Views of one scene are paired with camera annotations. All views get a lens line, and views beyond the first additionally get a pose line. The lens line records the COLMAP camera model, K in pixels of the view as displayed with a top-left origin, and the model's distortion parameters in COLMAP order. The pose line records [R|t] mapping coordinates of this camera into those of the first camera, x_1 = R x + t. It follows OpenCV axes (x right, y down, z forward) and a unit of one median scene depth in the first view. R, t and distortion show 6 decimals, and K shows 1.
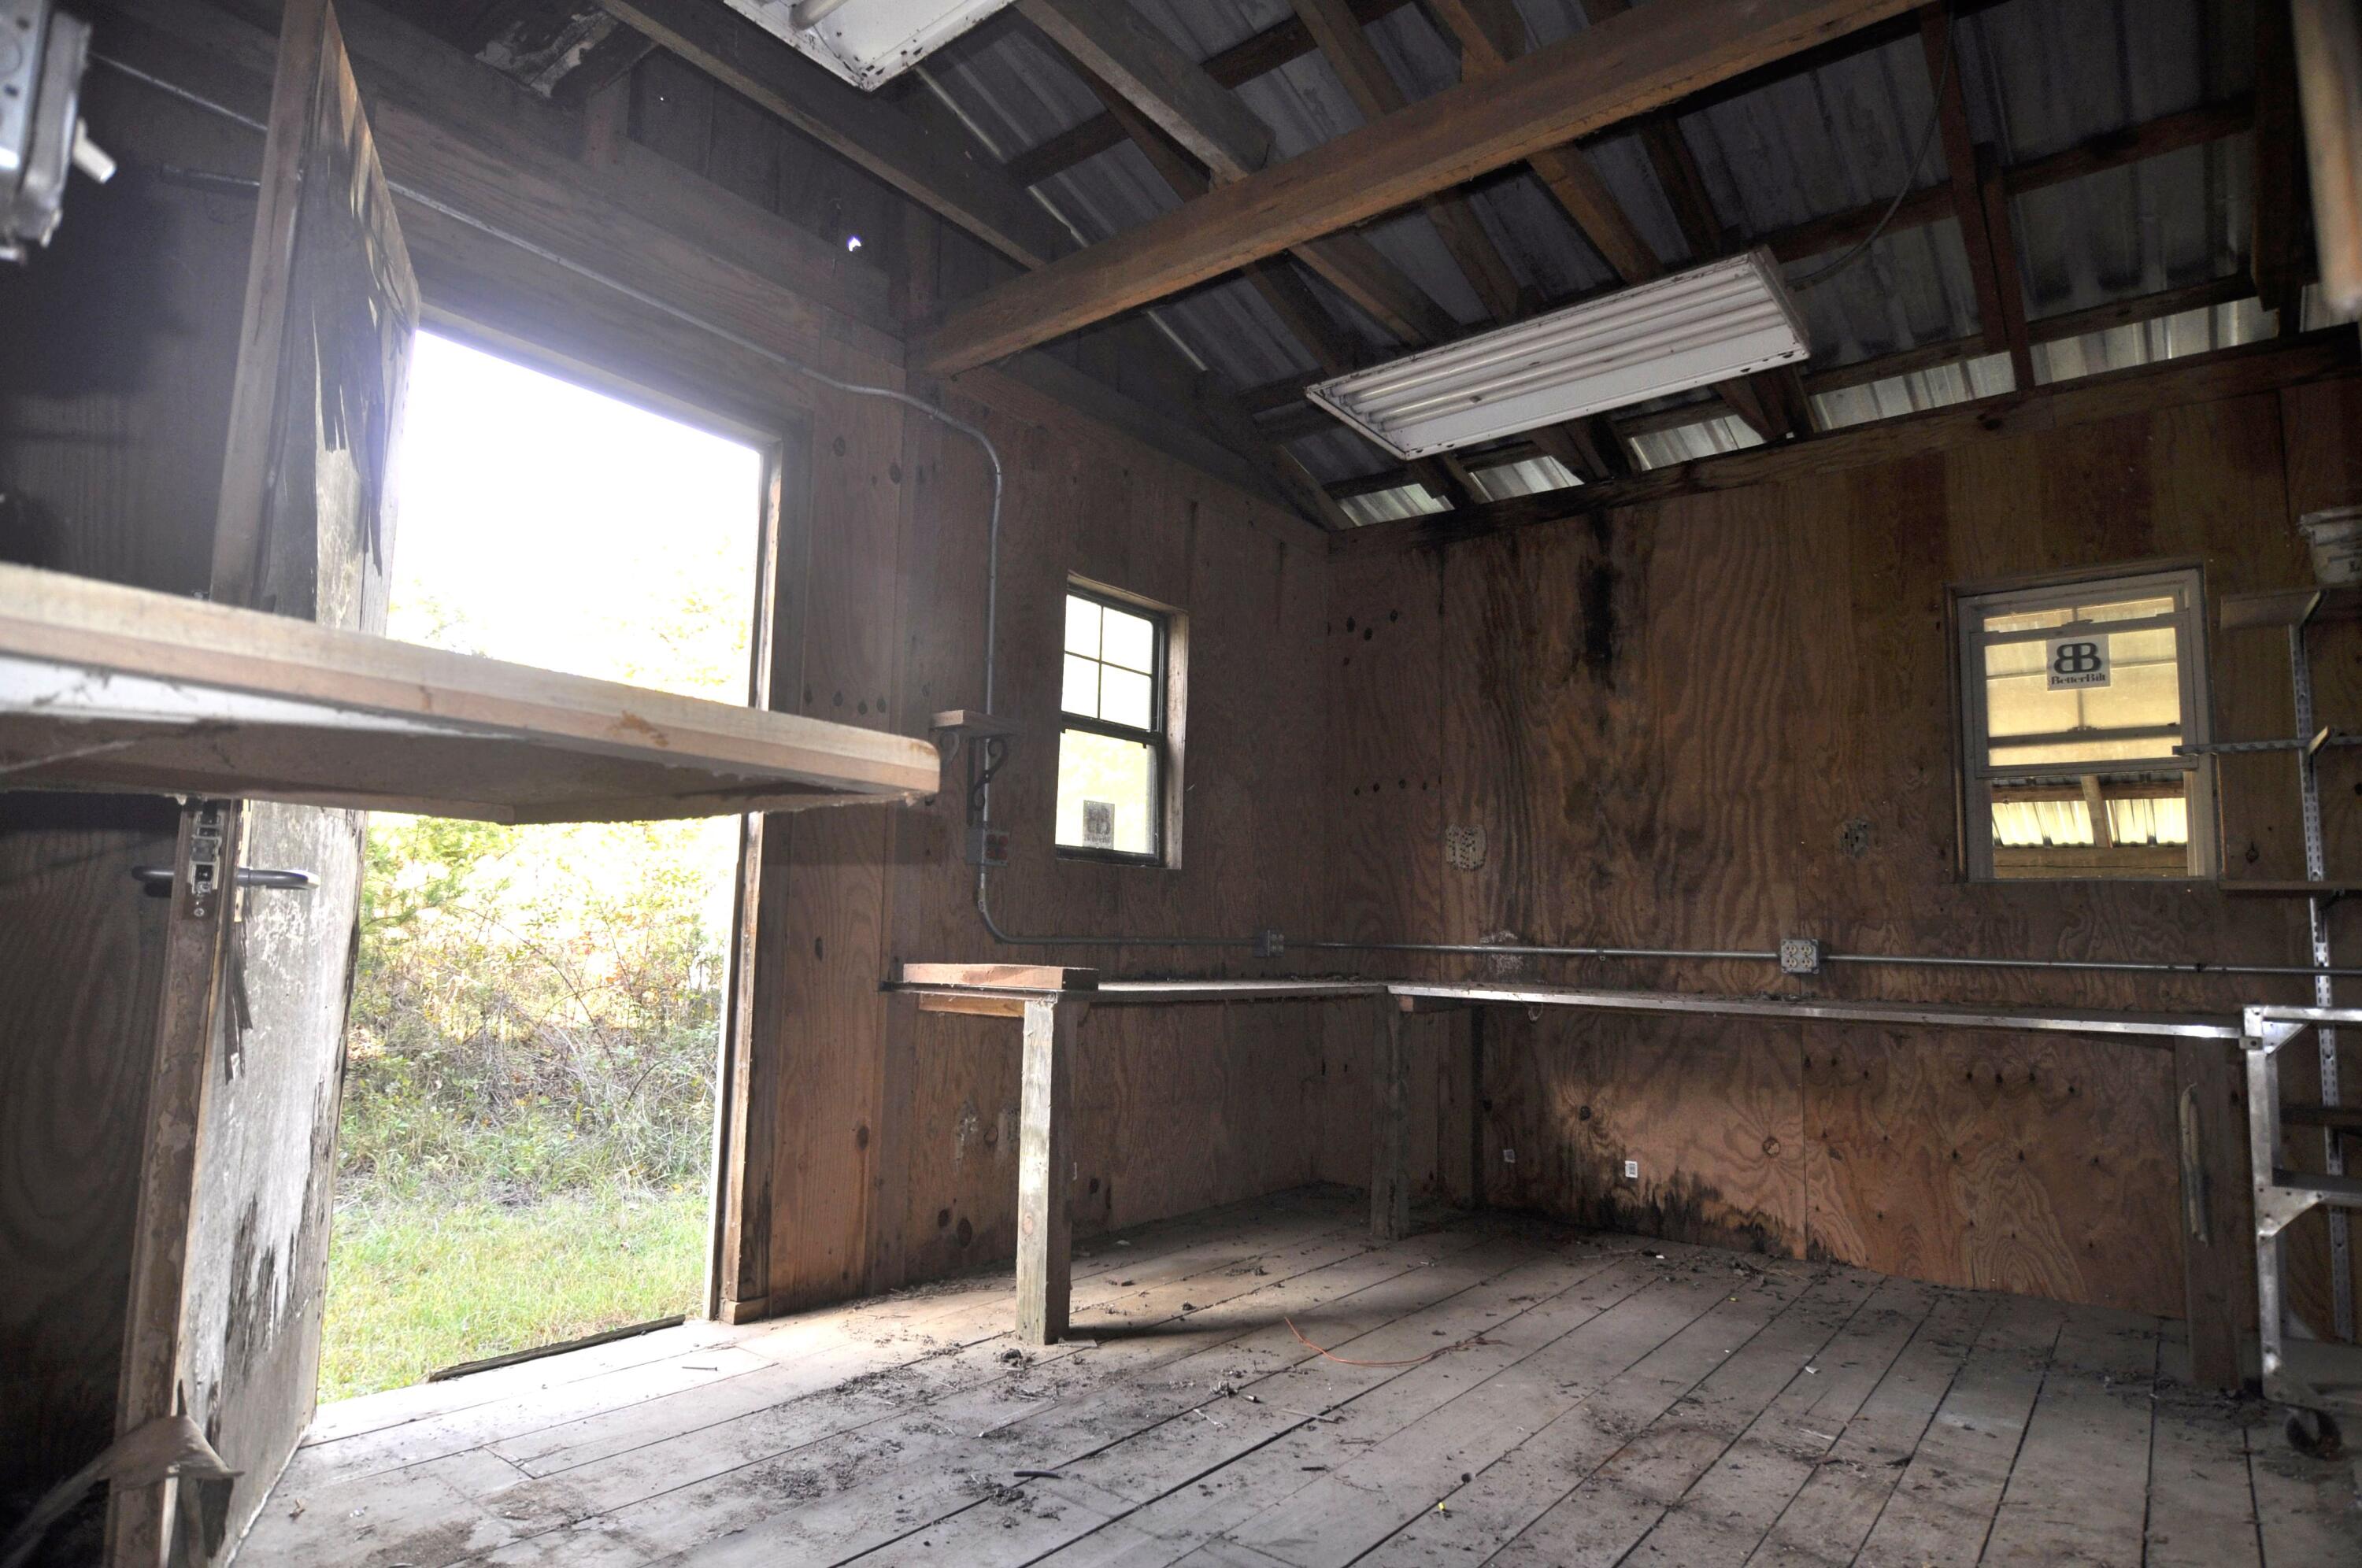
lens RADIAL K [[1305.6, 0, 1196.2], [0, 1305.6, 794.6], [0, 0, 1]] dist [-0.007387, -0.001614]
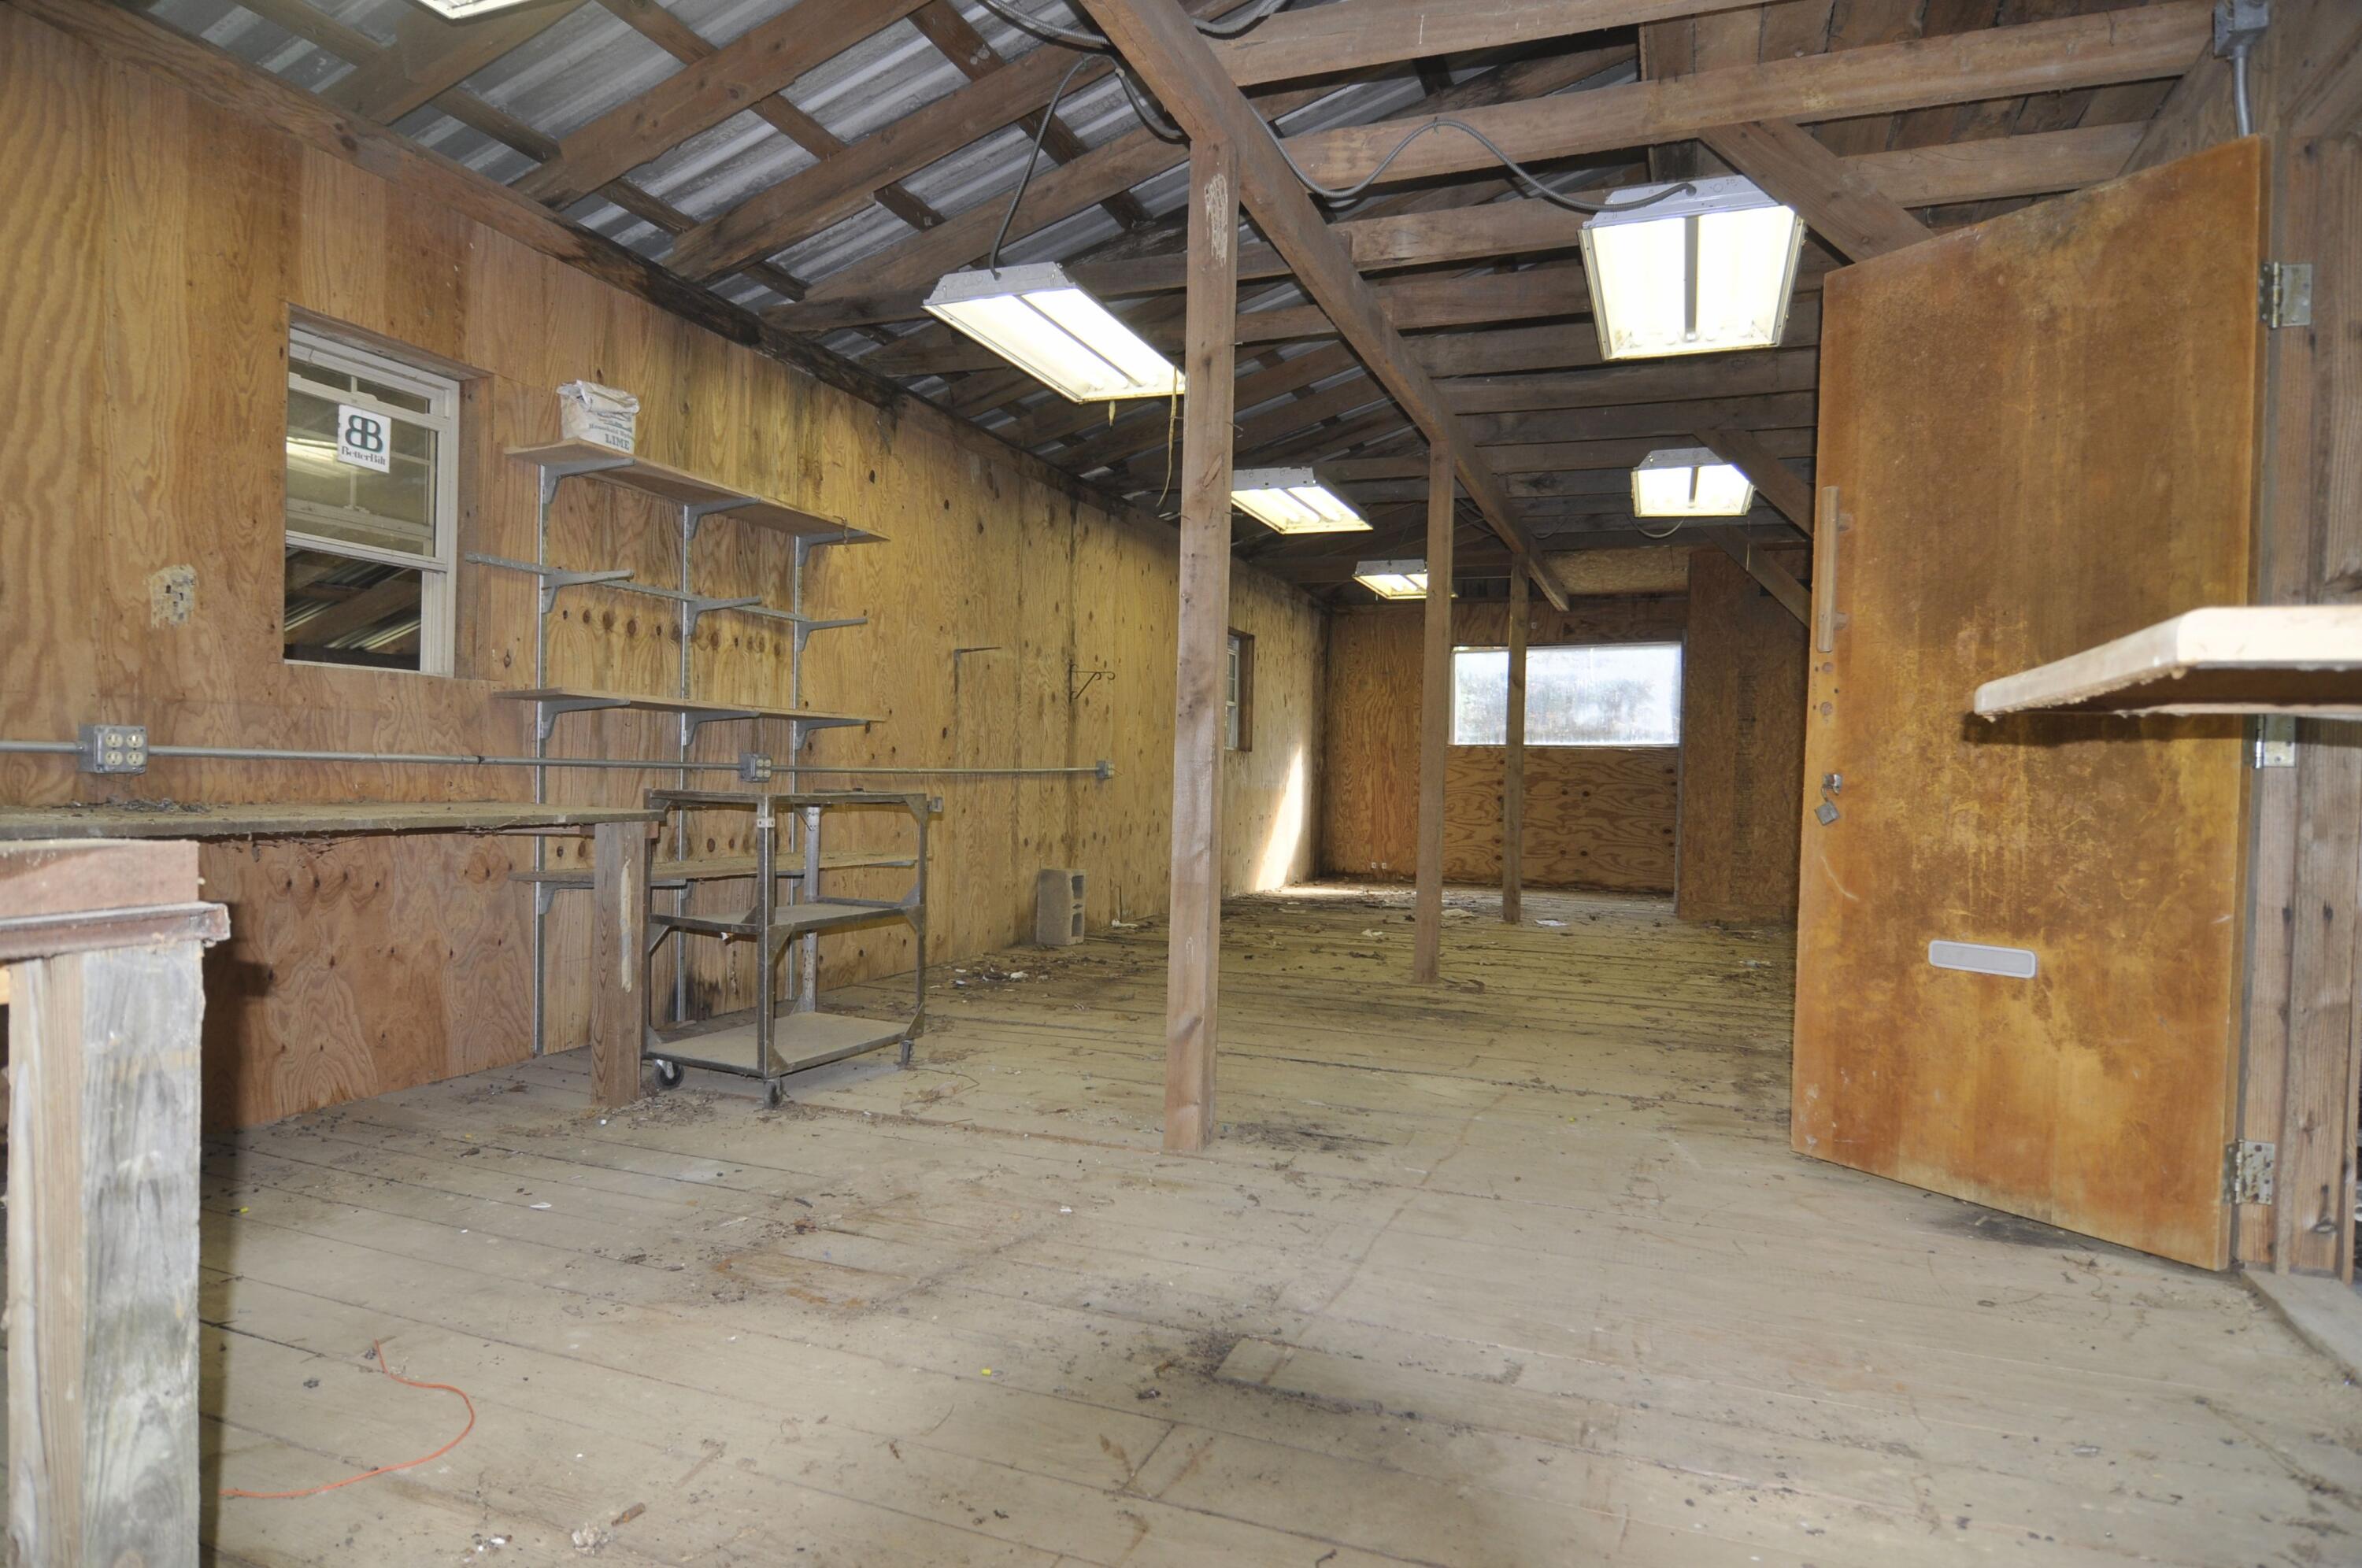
lens RADIAL K [[1305.6, 0, 1196.8], [0, 1305.6, 790.6], [0, 0, 1]] dist [-0.007387, -0.001614]
pose [[-0.284168, -0.045376, 0.957700, -0.421485], [-0.140925, 0.990007, 0.005091, 0.063421], [-0.948361, -0.133517, -0.287723, 0.684618]]
